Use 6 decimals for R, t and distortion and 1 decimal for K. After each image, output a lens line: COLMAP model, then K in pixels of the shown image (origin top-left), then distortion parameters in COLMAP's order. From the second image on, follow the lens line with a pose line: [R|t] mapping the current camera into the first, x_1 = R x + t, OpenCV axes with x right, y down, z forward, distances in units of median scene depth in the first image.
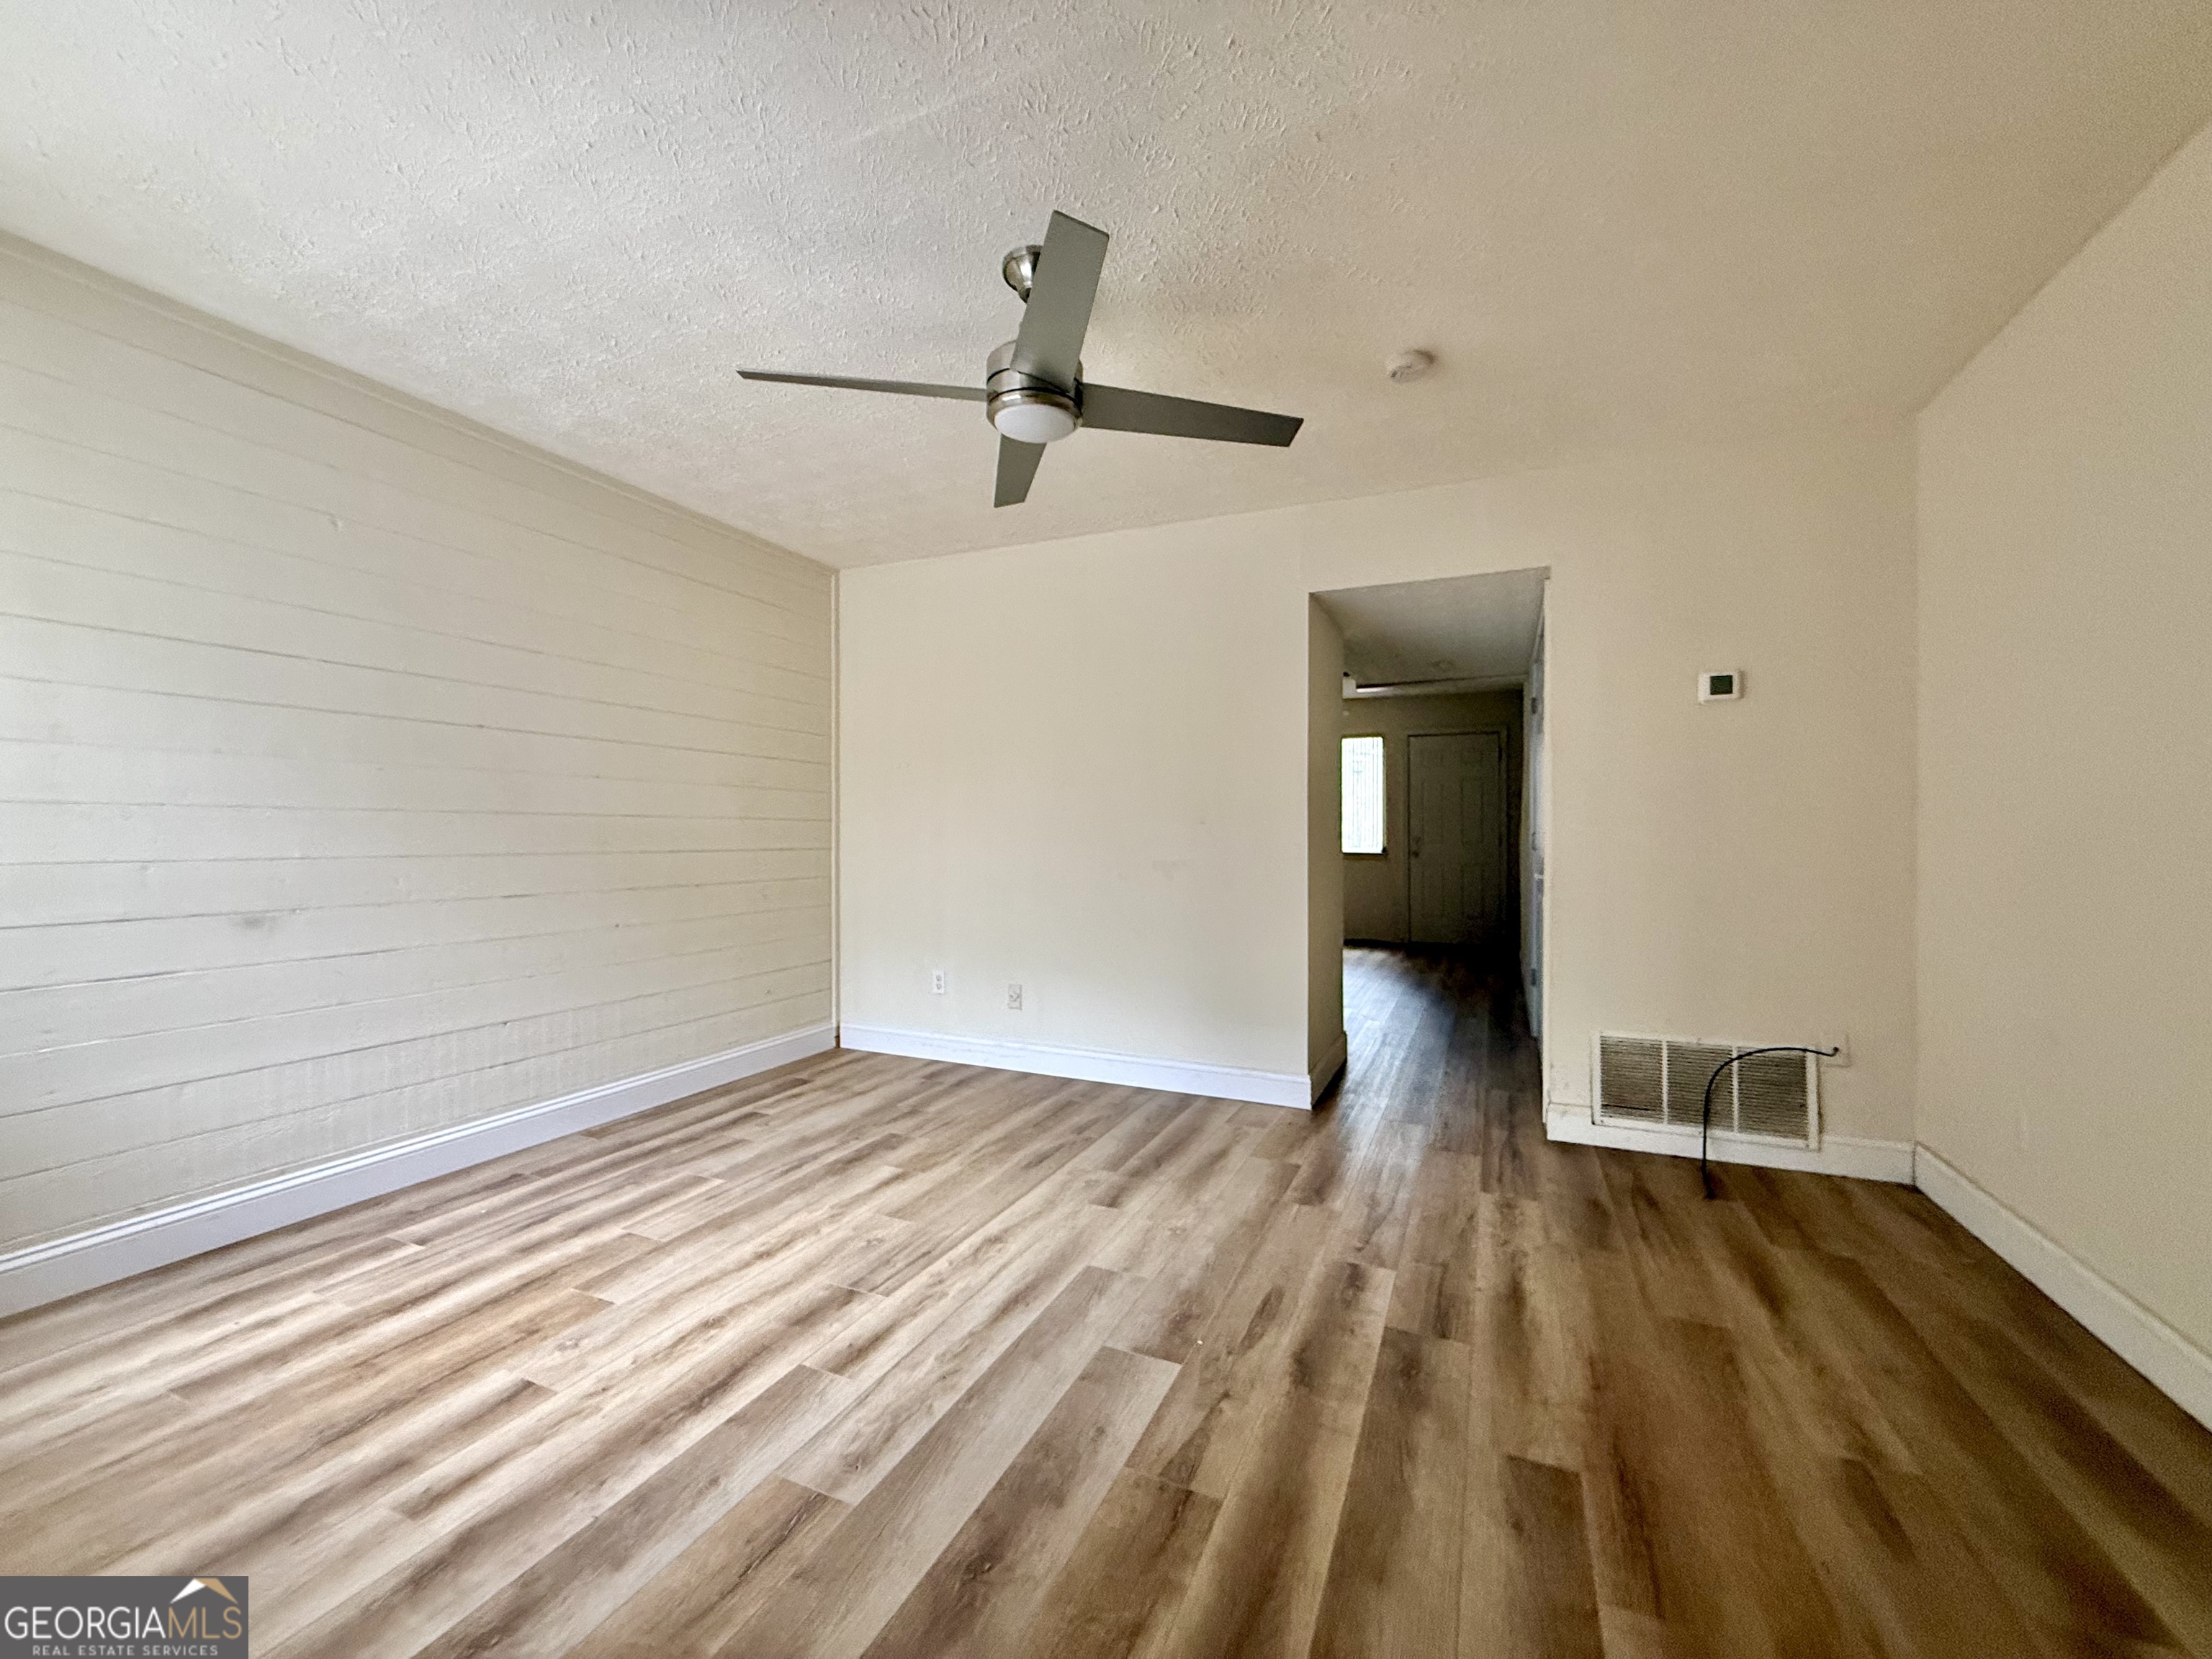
lens RADIAL K [[893.7, 0, 1117.0], [0, 893.7, 832.6], [0, 0, 1]] dist [0.000451, -0.000749]
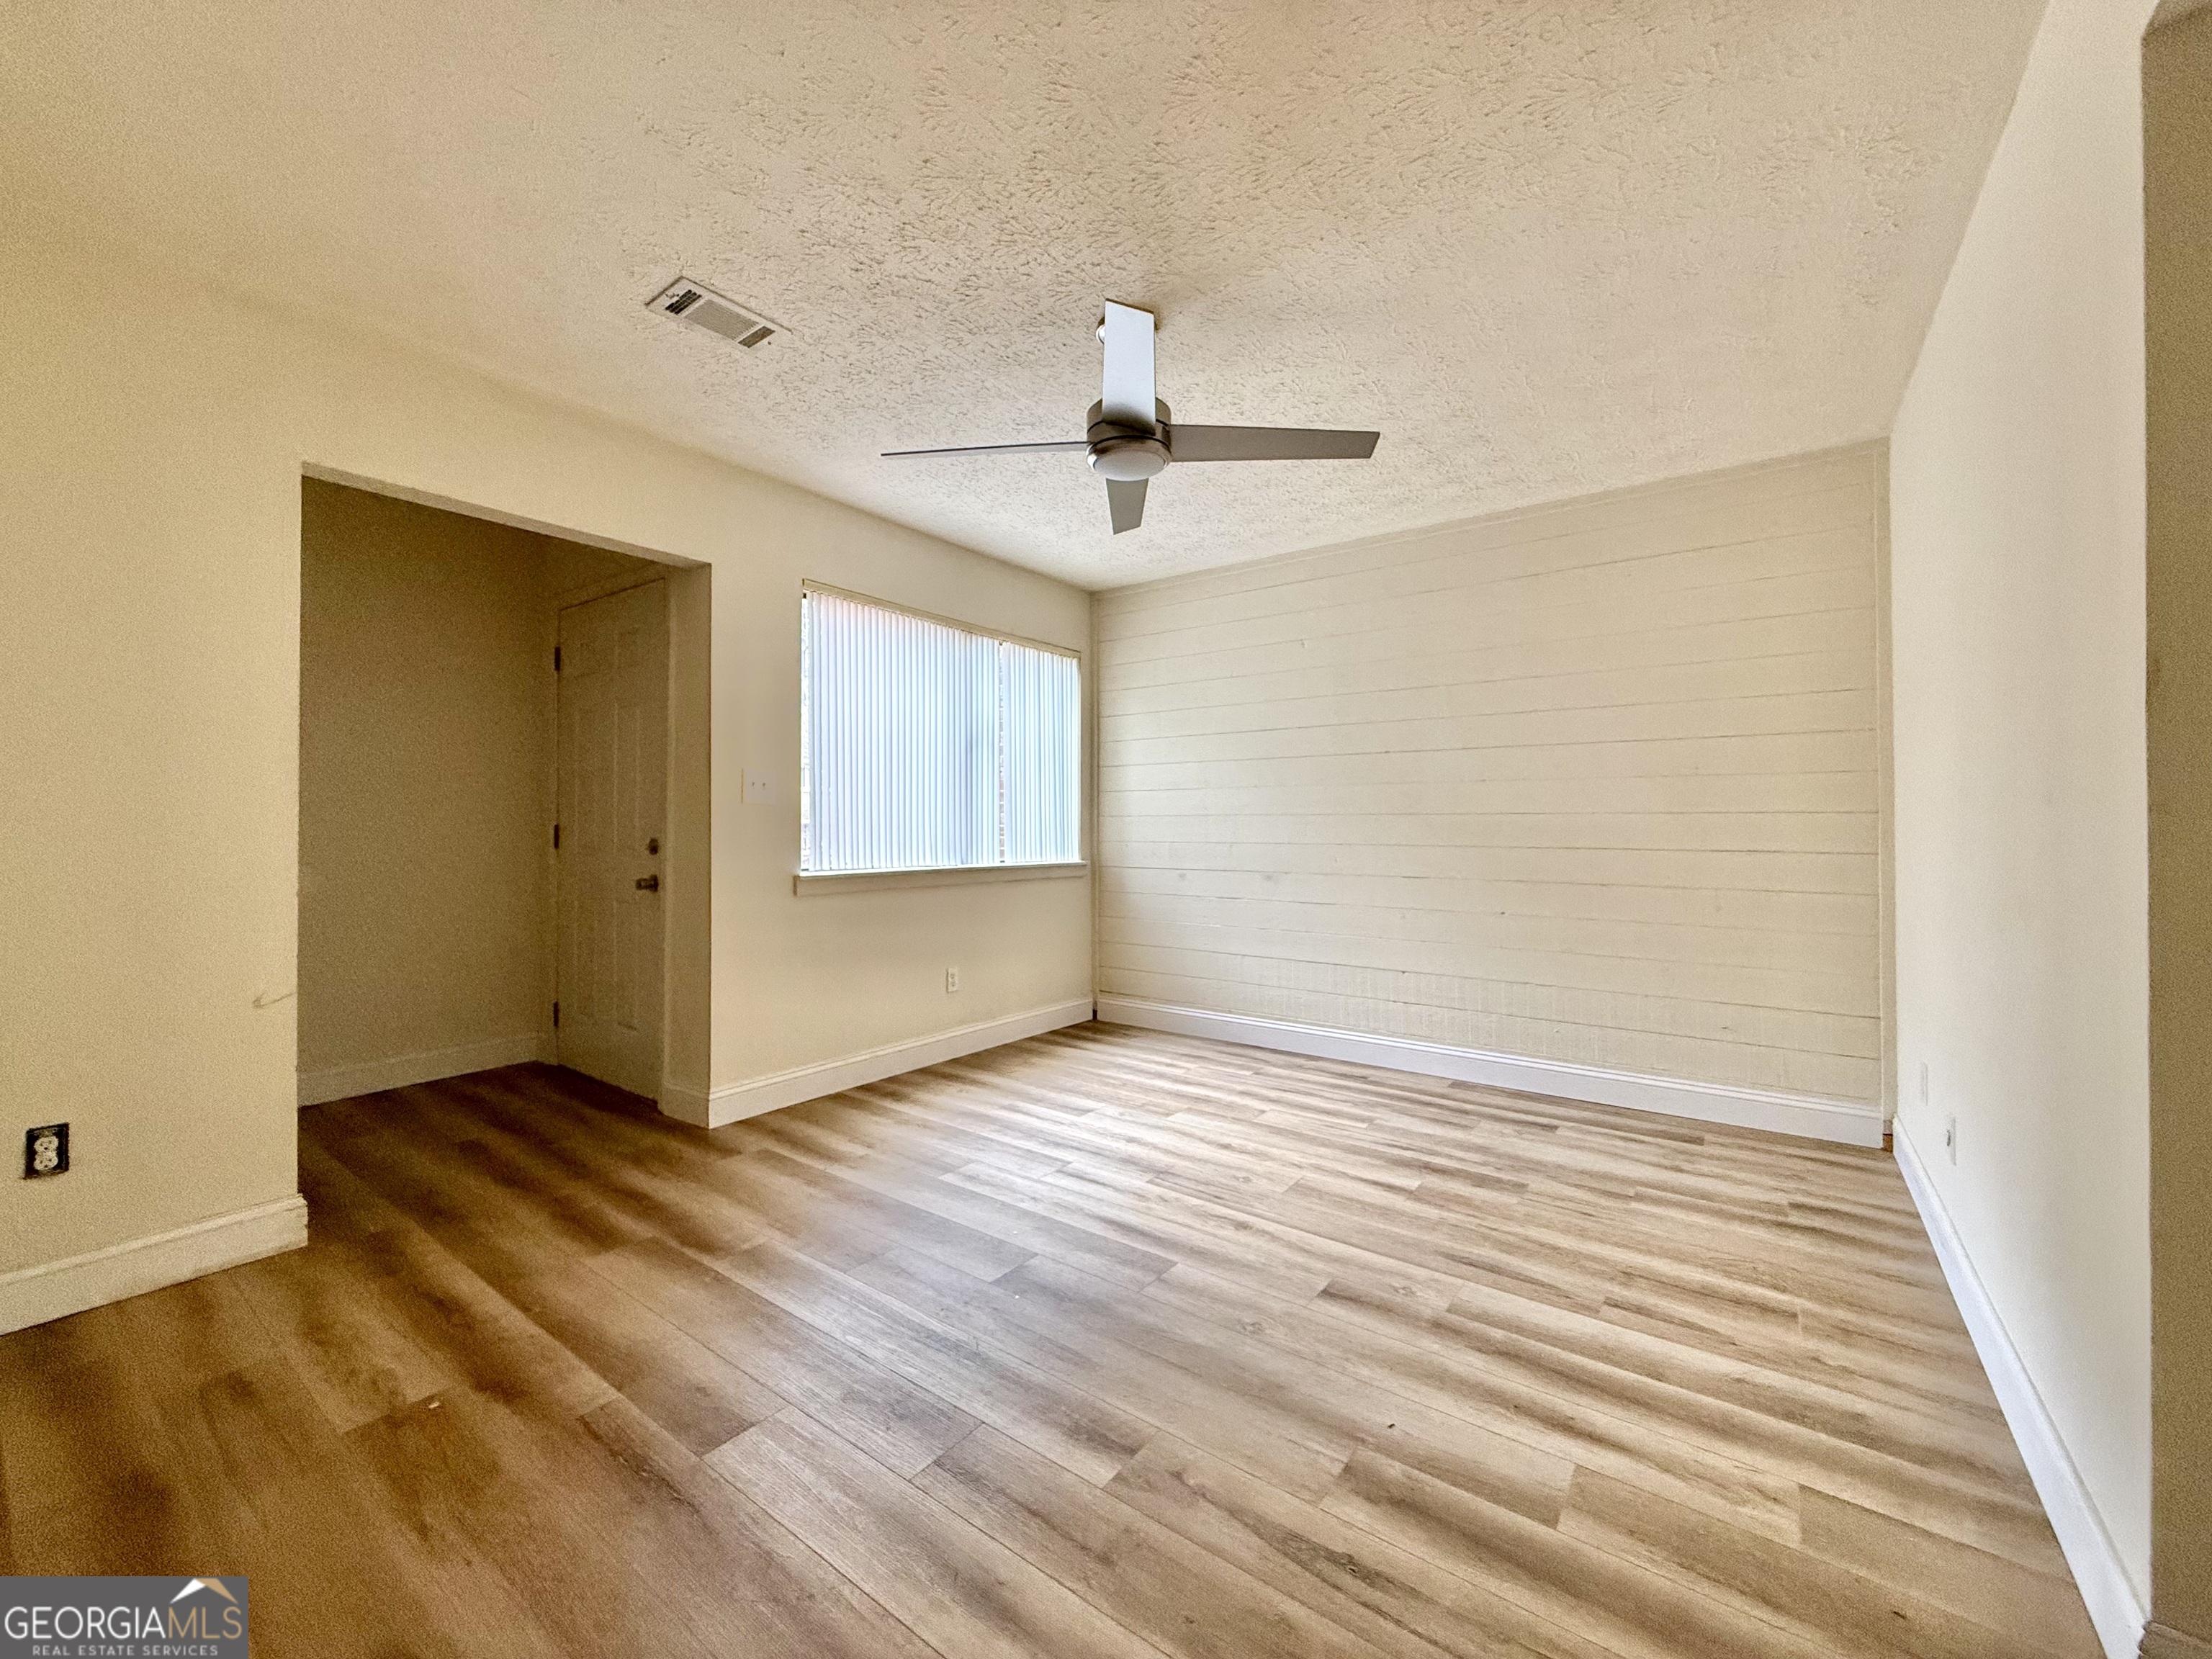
lens RADIAL K [[893.7, 0, 1095.6], [0, 893.7, 831.0], [0, 0, 1]] dist [0.000451, -0.000749]
pose [[-0.244388, -0.000369, -0.969677, 0.862238], [-0.004401, 0.999990, 0.000729, 0.003421], [0.969667, 0.004446, -0.244387, 1.042056]]
